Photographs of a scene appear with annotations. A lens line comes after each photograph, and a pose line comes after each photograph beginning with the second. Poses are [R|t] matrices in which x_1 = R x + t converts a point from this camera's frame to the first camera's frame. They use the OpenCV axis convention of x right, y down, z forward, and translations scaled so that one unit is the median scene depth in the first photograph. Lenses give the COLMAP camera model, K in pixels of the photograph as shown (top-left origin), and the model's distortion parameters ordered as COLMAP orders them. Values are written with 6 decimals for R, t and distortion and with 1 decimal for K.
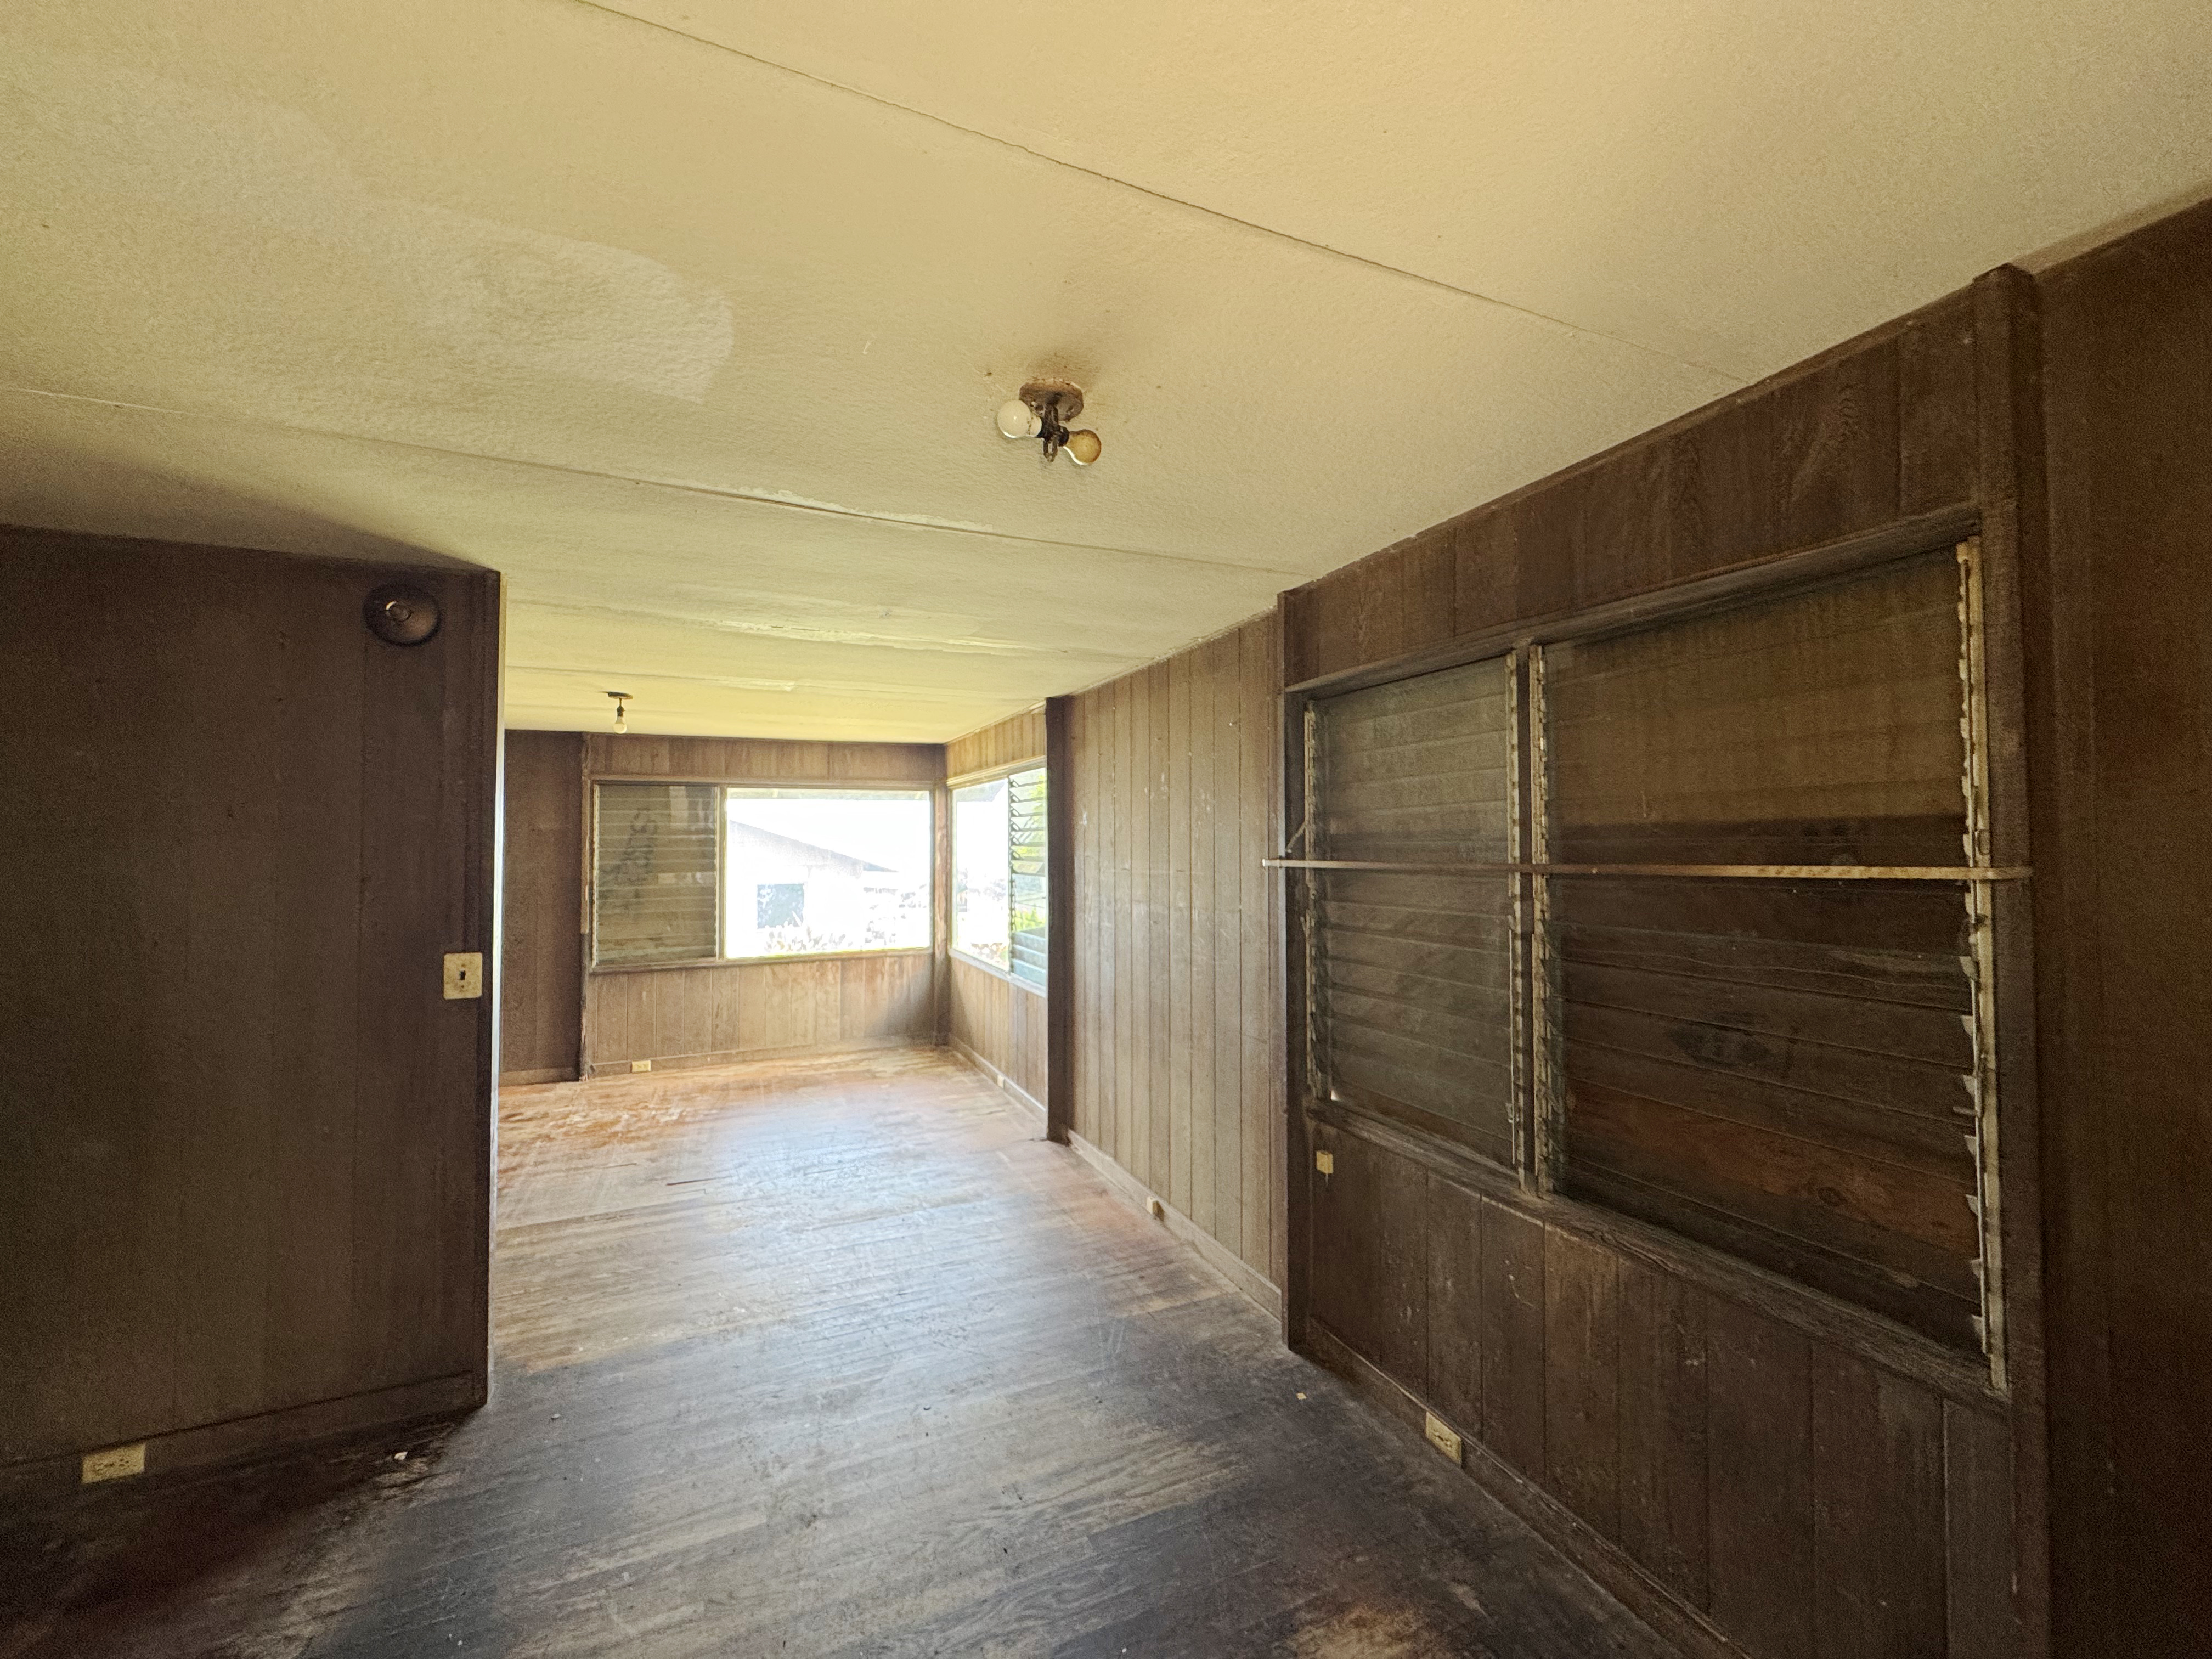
lens RADIAL K [[882.0, 0, 1104.2], [0, 882.0, 828.4], [0, 0, 1]] dist [-0.002399, 0.000688]
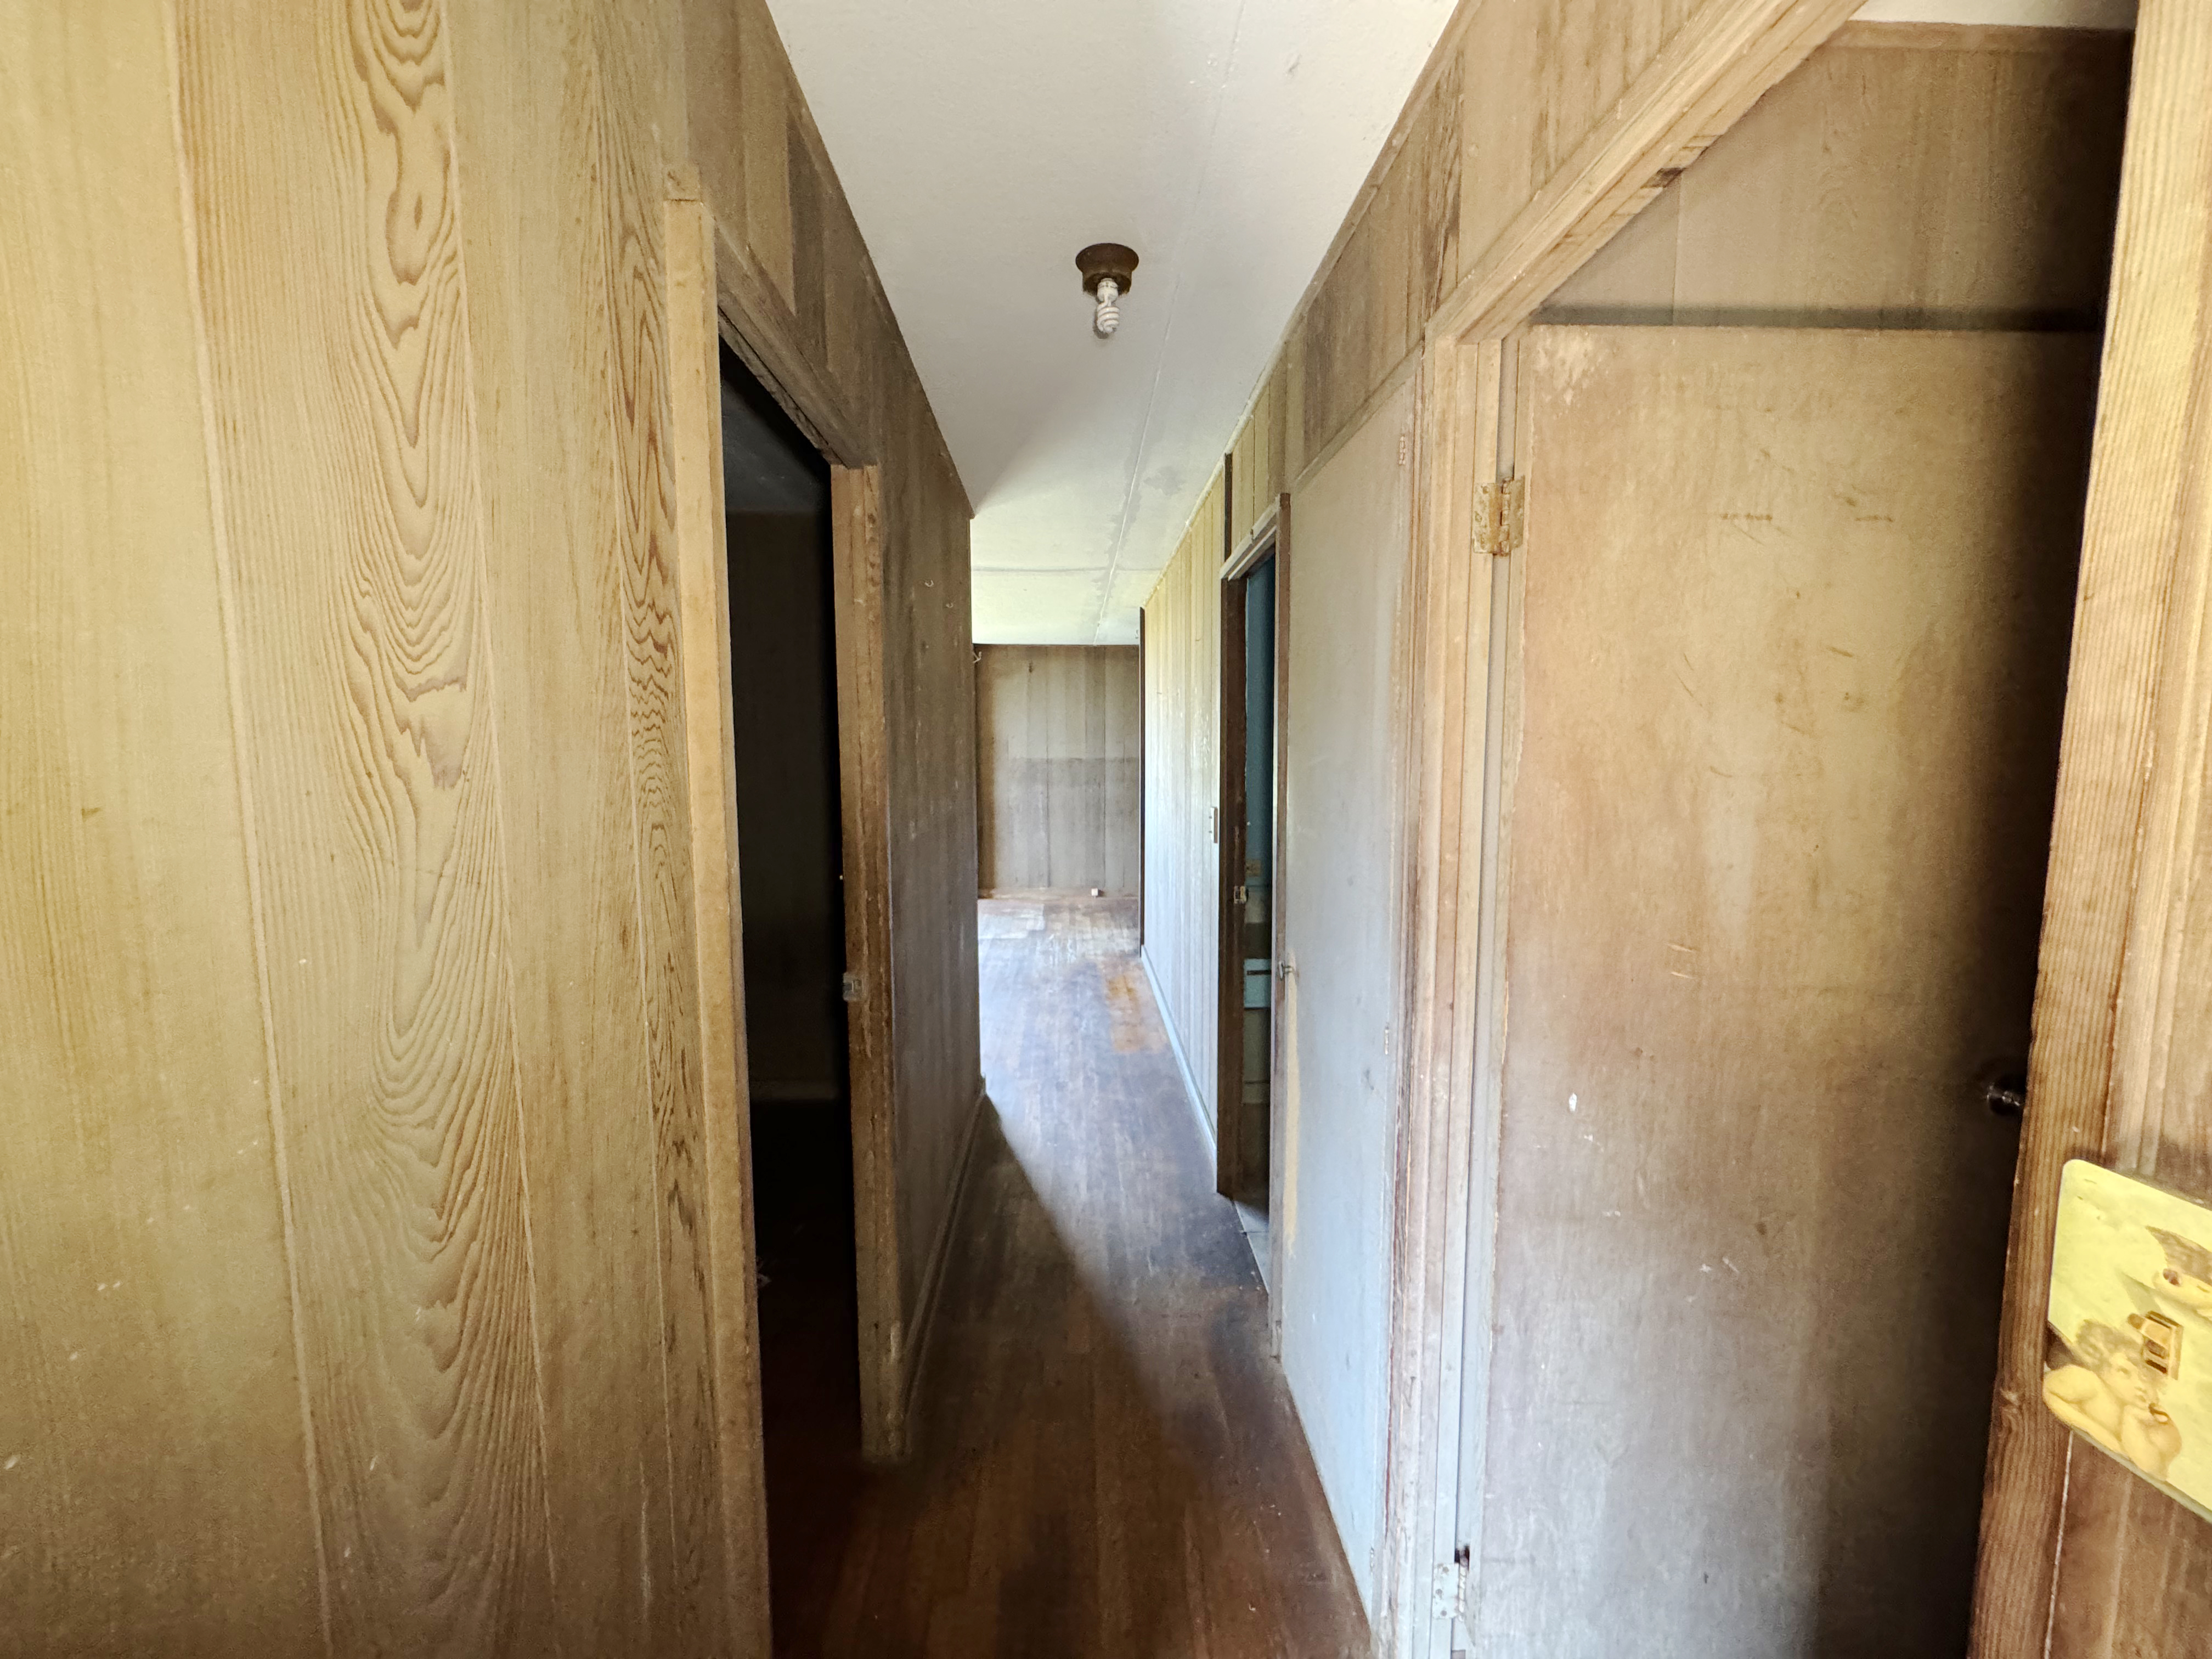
lens RADIAL K [[882.0, 0, 1104.2], [0, 882.0, 828.4], [0, 0, 1]] dist [-0.002399, 0.000688]
pose [[0.367702, -0.091223, 0.925458, -1.190614], [-0.020963, 0.994111, 0.106318, 0.015362], [-0.929707, -0.058493, 0.363625, 0.100218]]
